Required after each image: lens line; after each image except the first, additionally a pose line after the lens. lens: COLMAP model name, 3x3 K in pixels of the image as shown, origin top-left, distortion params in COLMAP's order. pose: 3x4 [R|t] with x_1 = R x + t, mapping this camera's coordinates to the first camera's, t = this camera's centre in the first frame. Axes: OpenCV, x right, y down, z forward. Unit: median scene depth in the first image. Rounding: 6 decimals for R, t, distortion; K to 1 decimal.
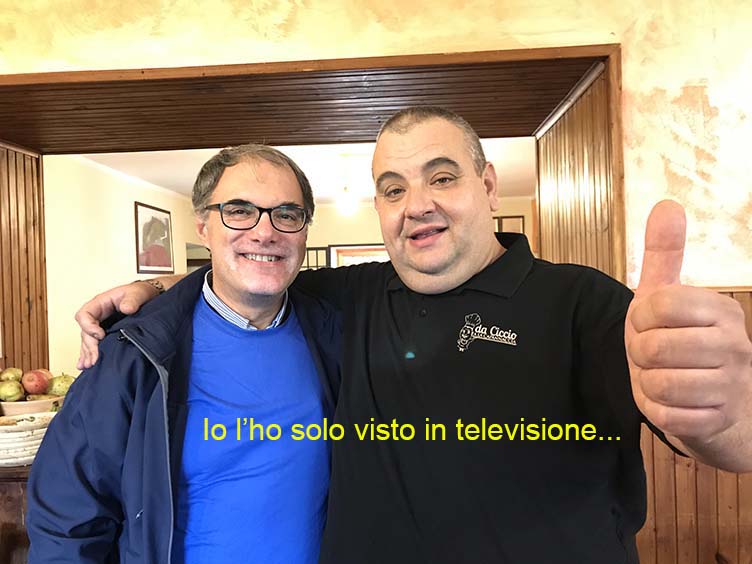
lens RADIAL K [[609.7, 0, 387.4], [0, 609.7, 276.6], [0, 0, 1]] dist [0.077612, -0.097931]
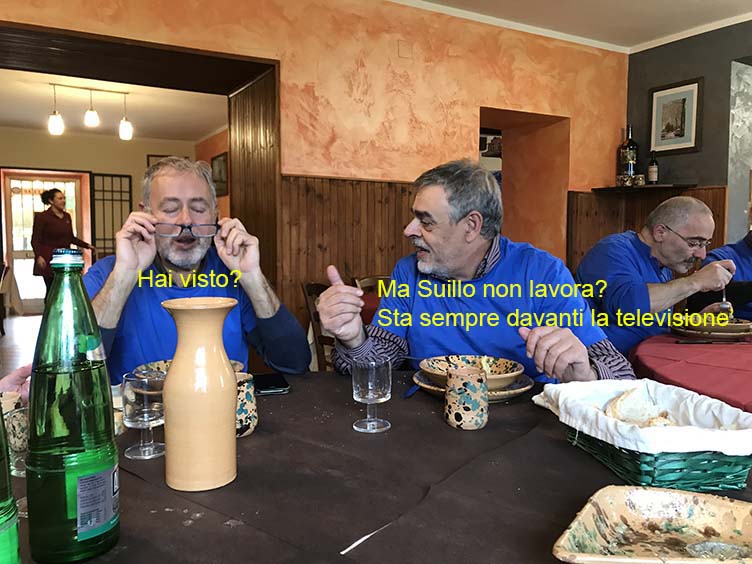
lens RADIAL K [[582.0, 0, 375.1], [0, 582.0, 272.6], [0, 0, 1]] dist [0.001921, 0.006355]
pose [[0.844344, -0.009747, 0.535713, -0.450270], [-0.027940, 0.997673, 0.062187, 0.235986], [-0.535072, -0.067475, 0.842107, -0.969319]]
